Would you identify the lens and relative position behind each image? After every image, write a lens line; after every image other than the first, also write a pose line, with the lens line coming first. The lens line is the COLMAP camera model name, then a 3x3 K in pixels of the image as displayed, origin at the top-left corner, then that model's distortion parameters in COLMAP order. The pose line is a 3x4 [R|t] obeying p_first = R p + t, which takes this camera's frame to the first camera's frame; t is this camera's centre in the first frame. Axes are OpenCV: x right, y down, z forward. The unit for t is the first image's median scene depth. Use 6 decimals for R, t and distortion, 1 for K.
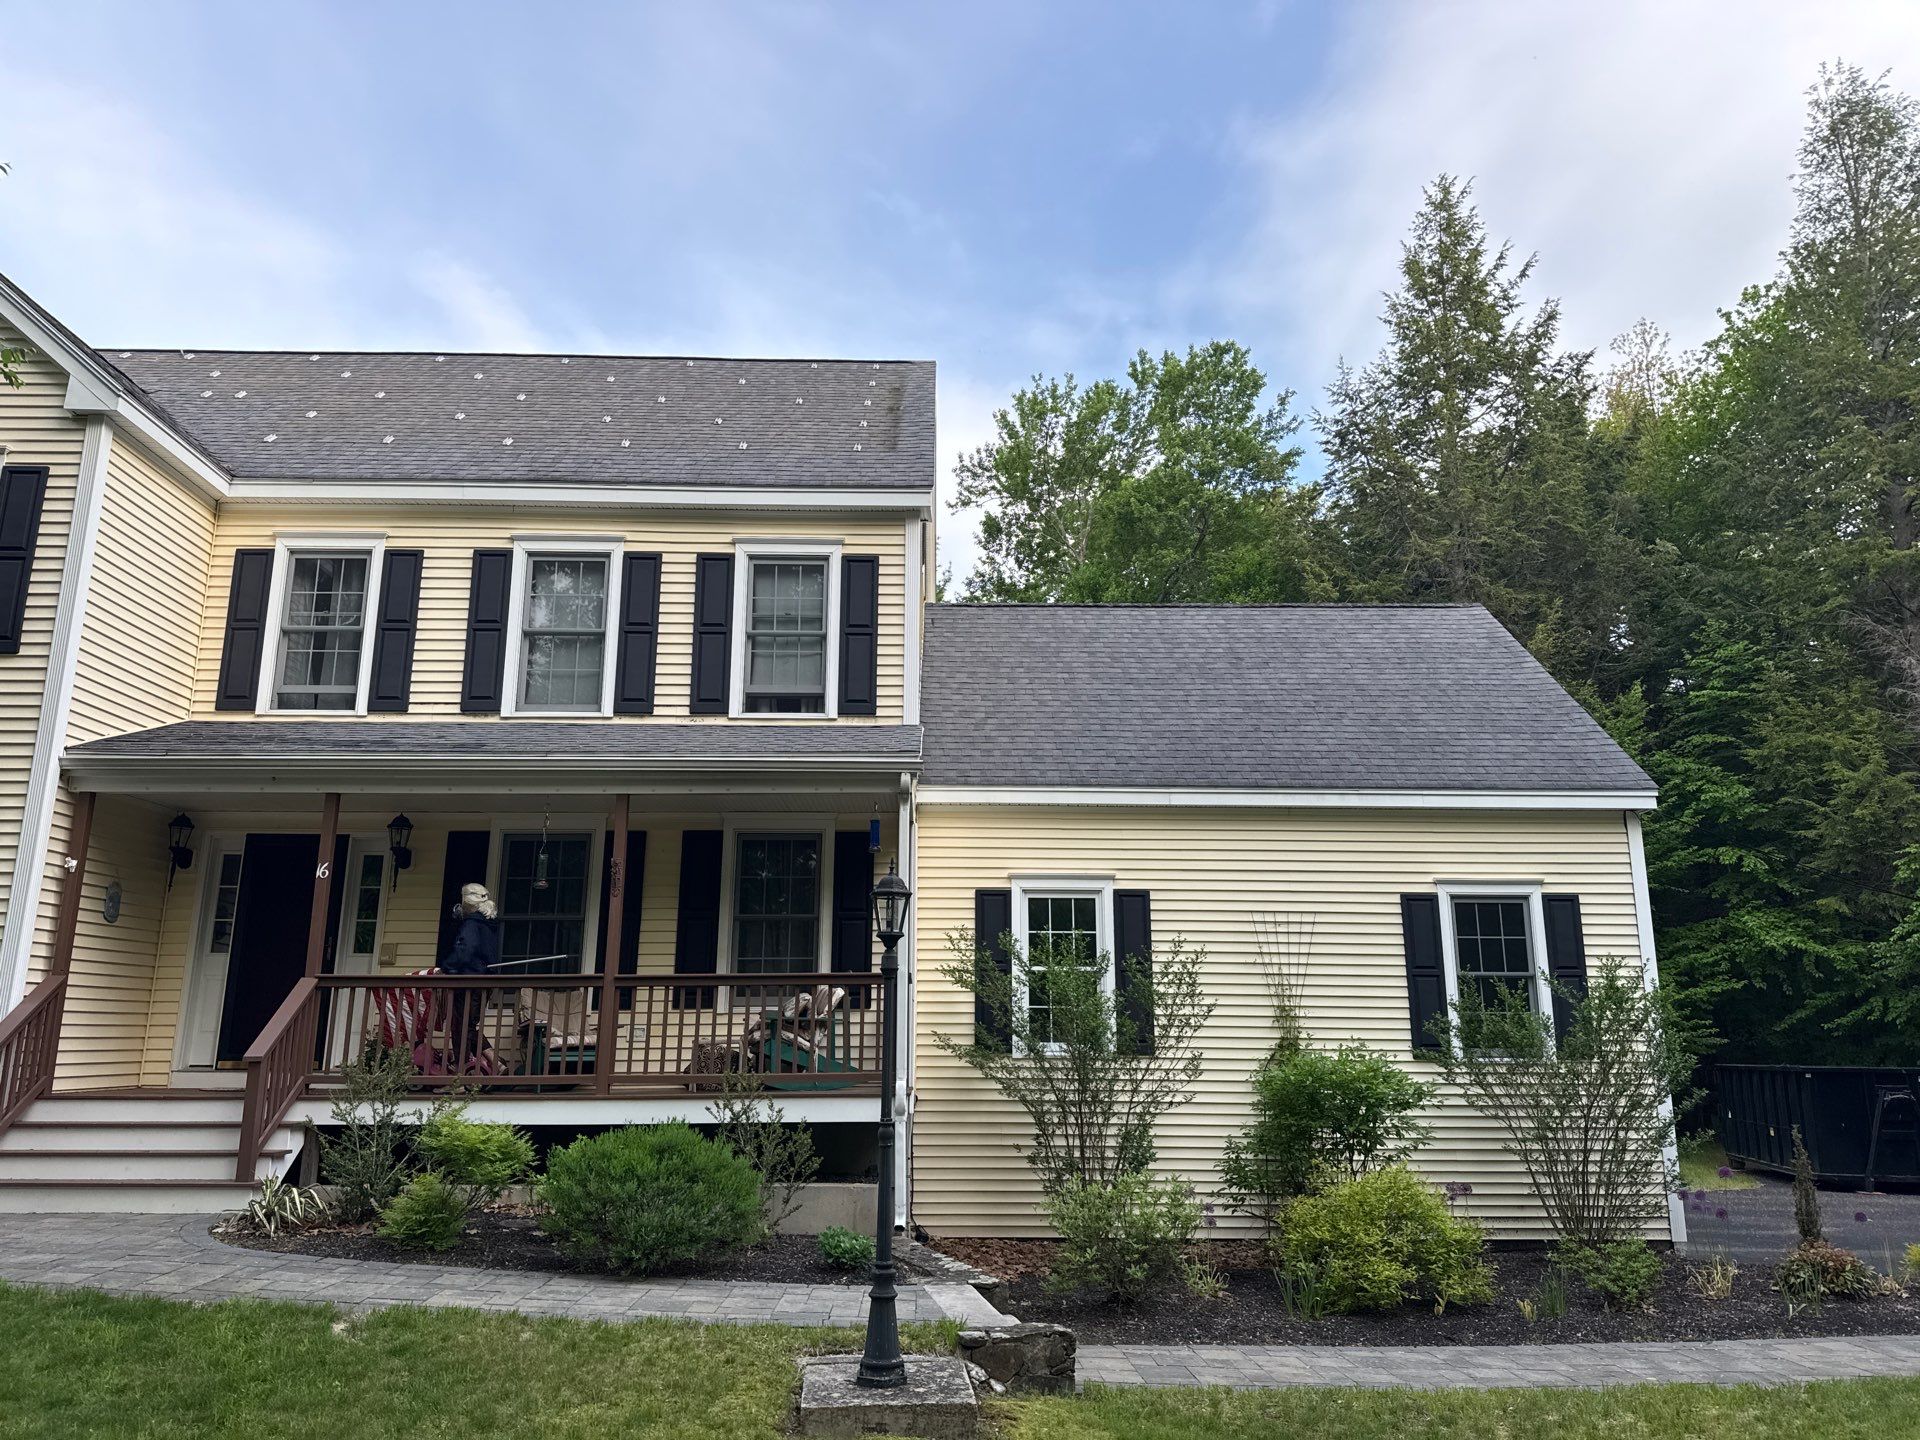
lens RADIAL K [[1335.1, 0, 943.5], [0, 1335.1, 728.3], [0, 0, 1]] dist [0.049717, -0.037876]
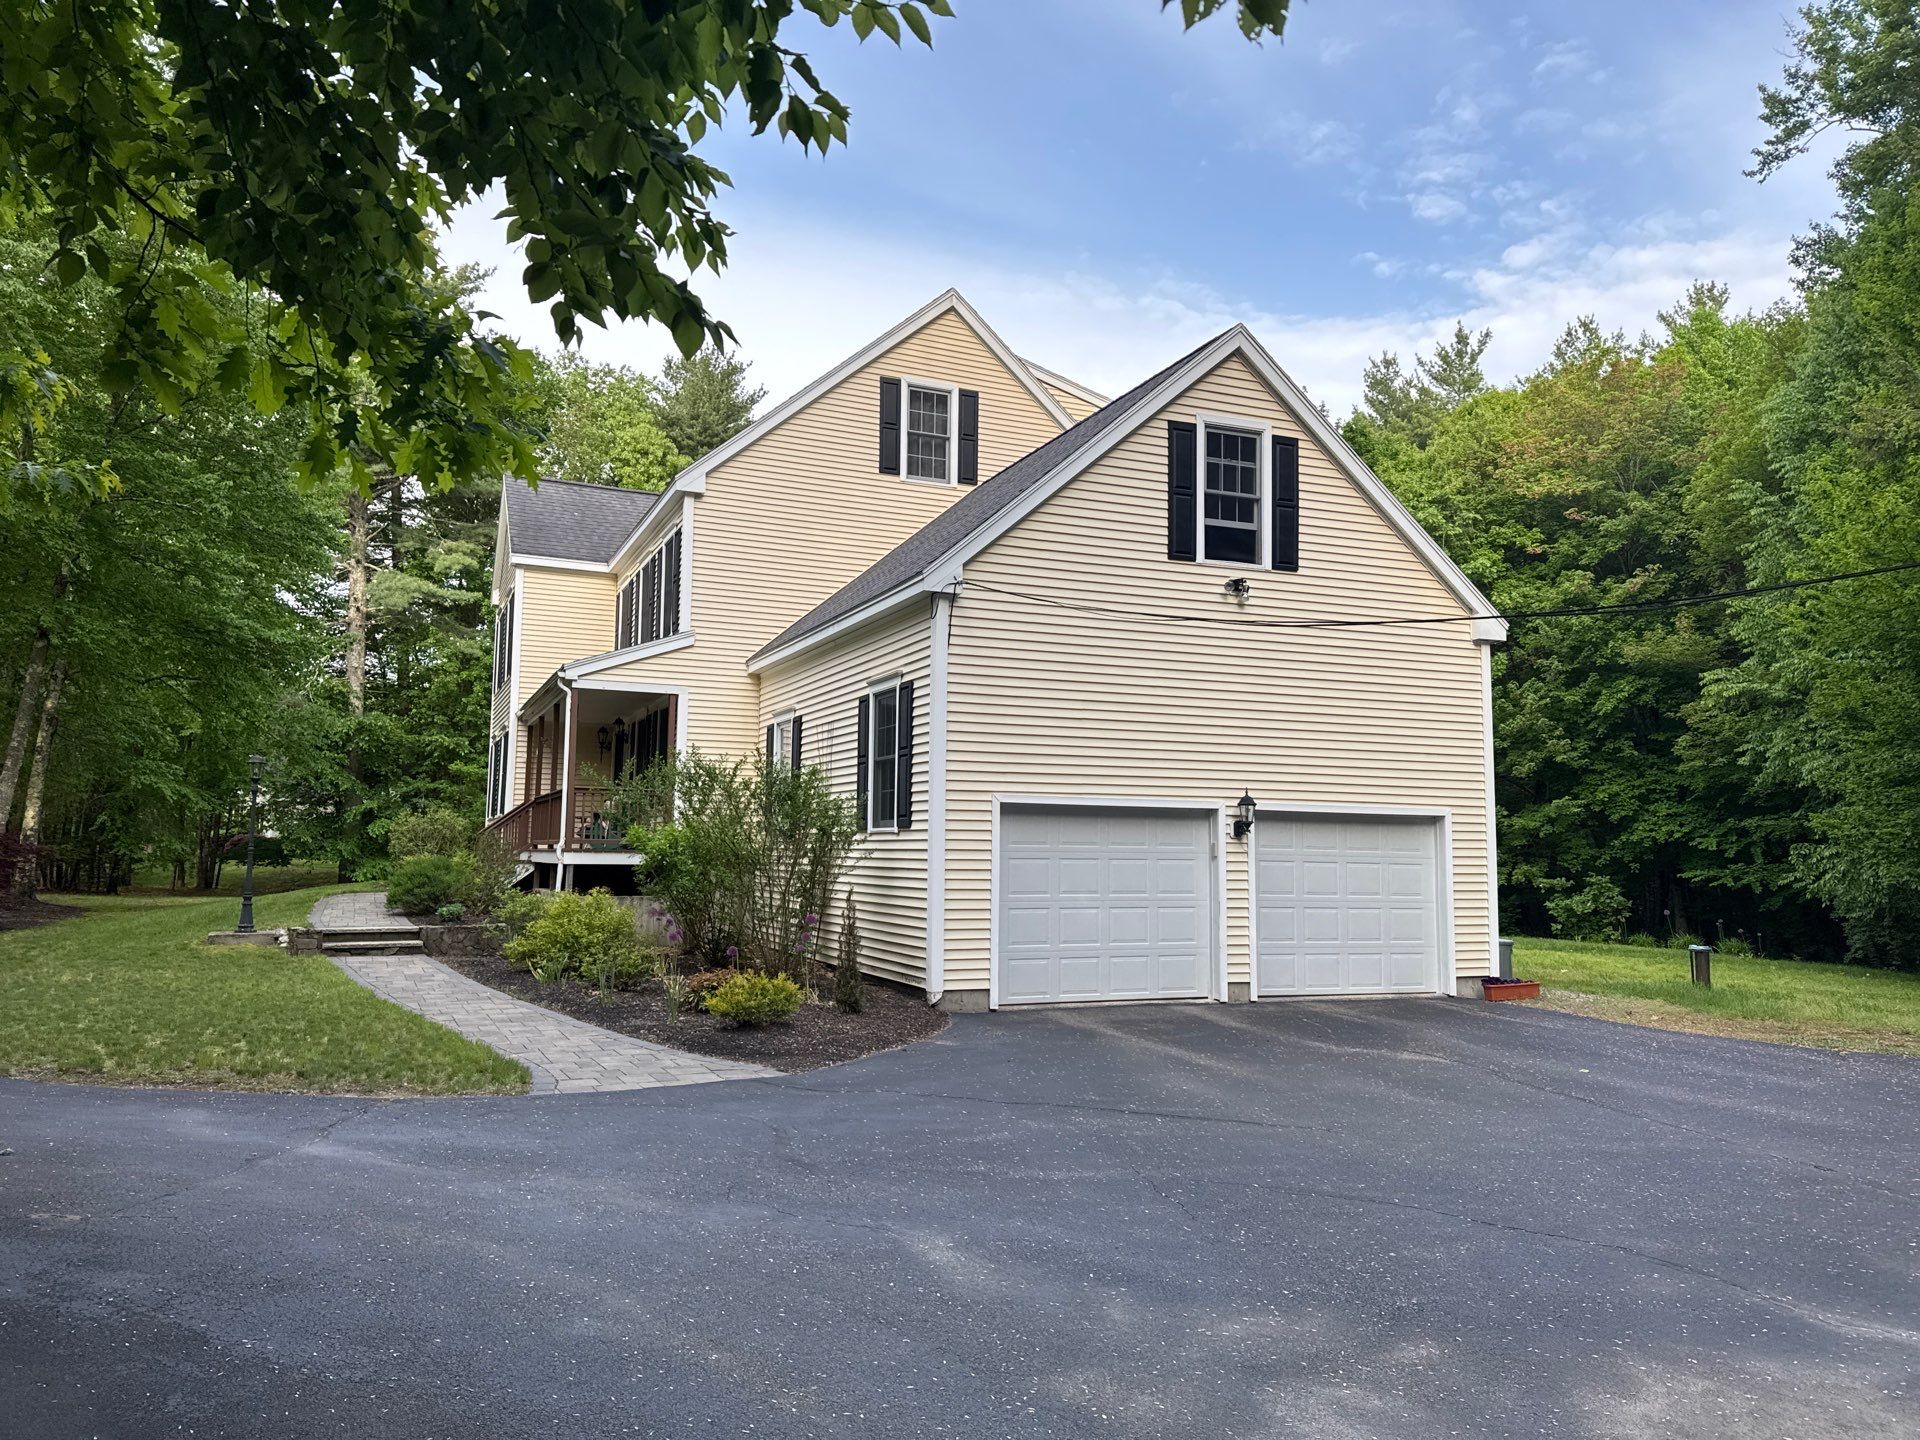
lens RADIAL K [[1335.1, 0, 957.1], [0, 1335.1, 702.3], [0, 0, 1]] dist [0.049717, -0.037876]
pose [[0.385181, -0.101573, -0.917234, 1.479491], [0.200592, 0.979376, -0.024218, 0.174307], [0.900777, -0.174661, 0.397612, 0.604956]]
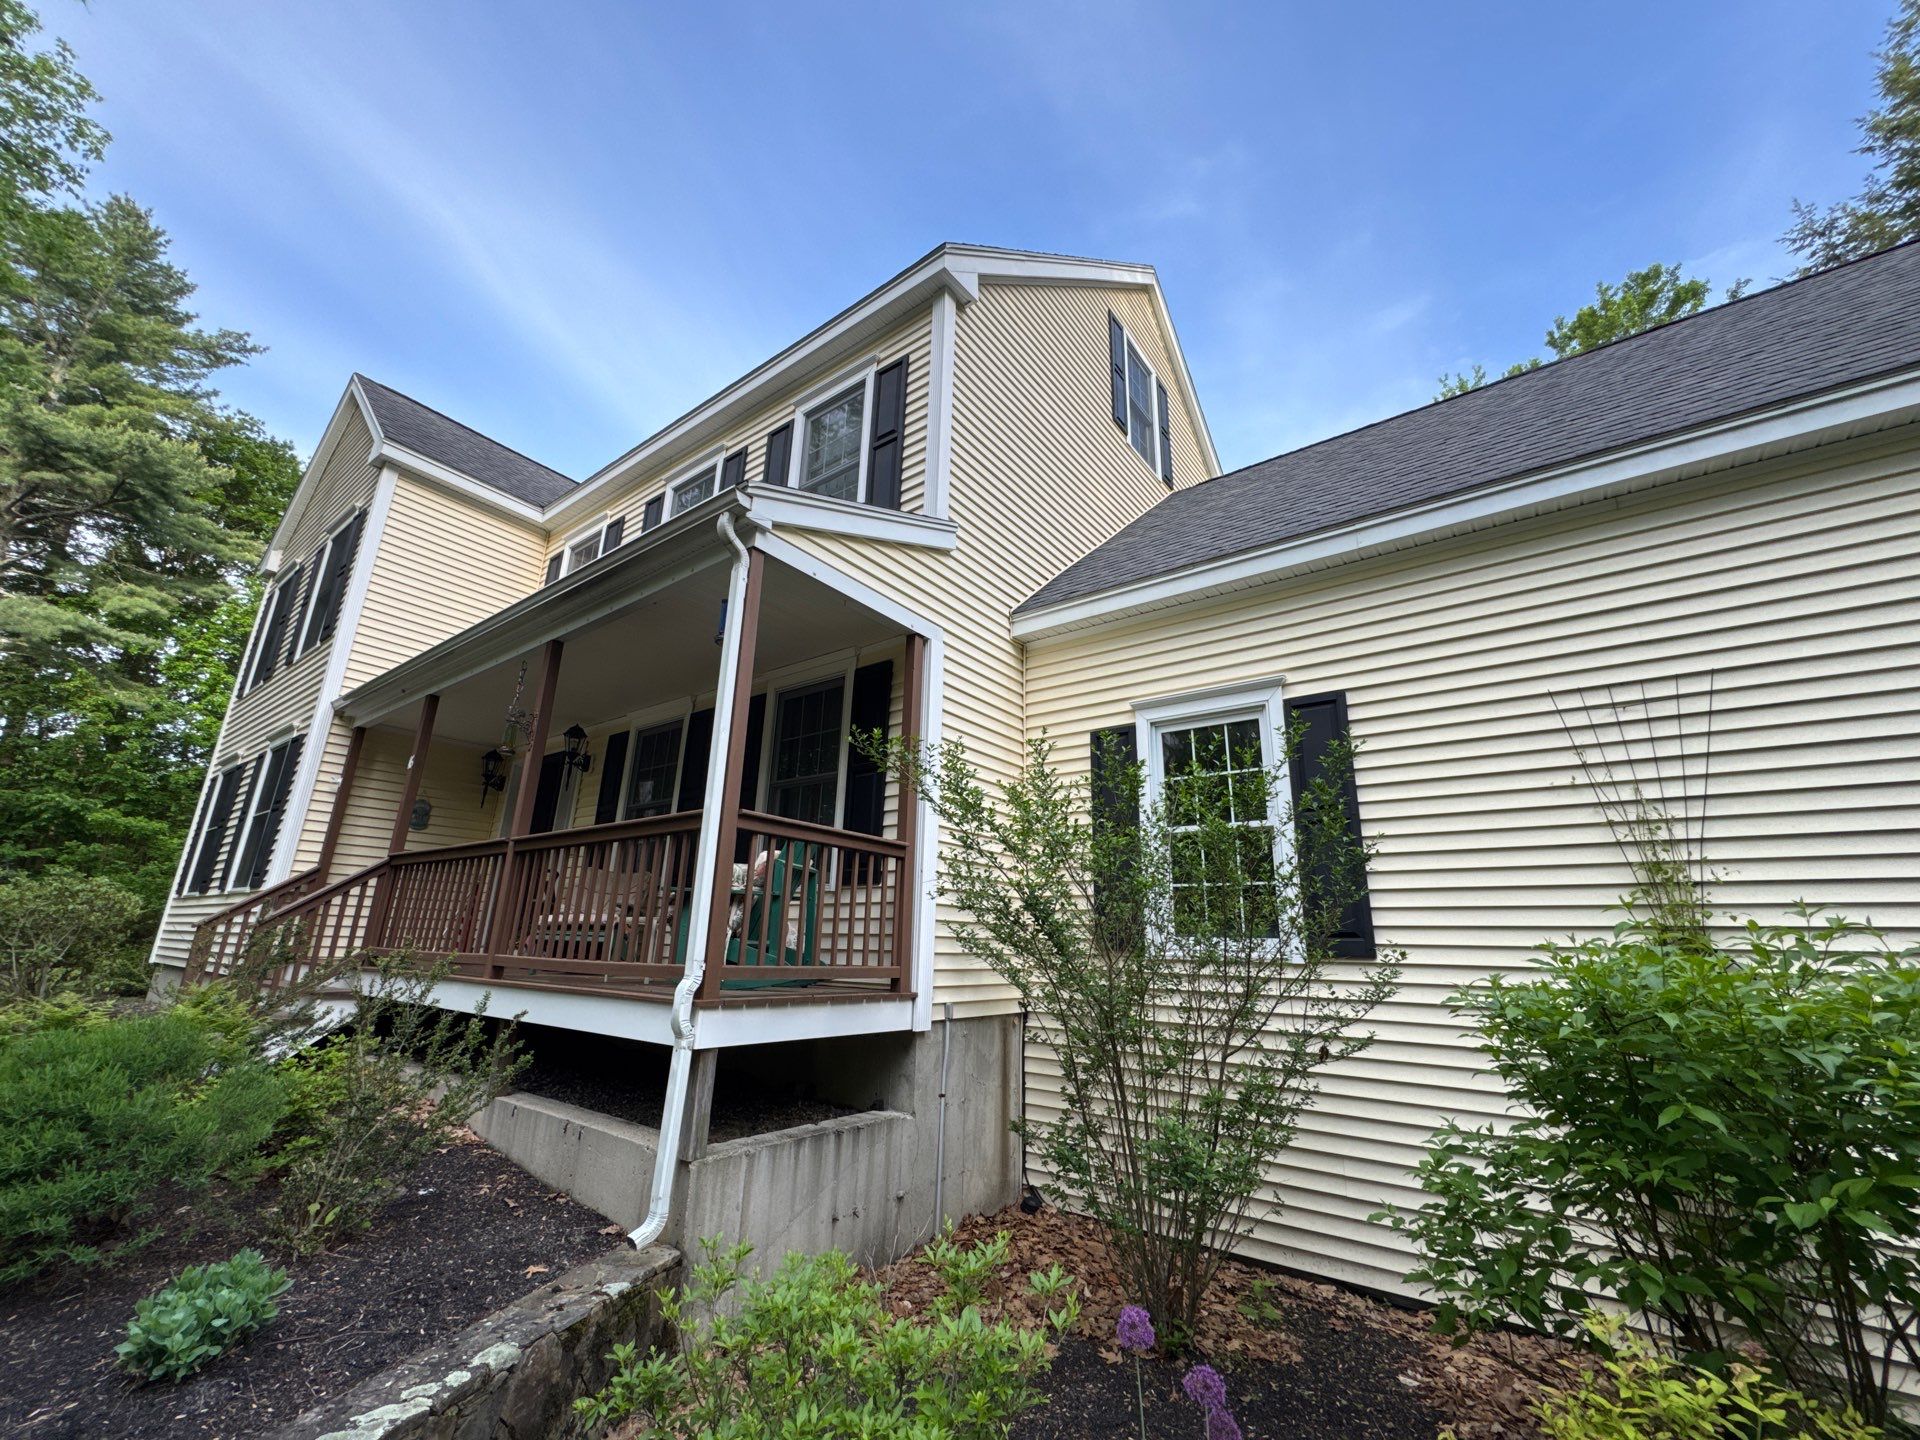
lens RADIAL K [[766.5, 0, 955.7], [0, 766.5, 717.4], [0, 0, 1]] dist [0.000900, -0.001711]
pose [[0.790244, -0.160490, -0.591403, 0.221428], [0.115271, 0.986798, -0.113763, 0.153960], [0.601854, 0.021729, 0.798311, 0.611170]]
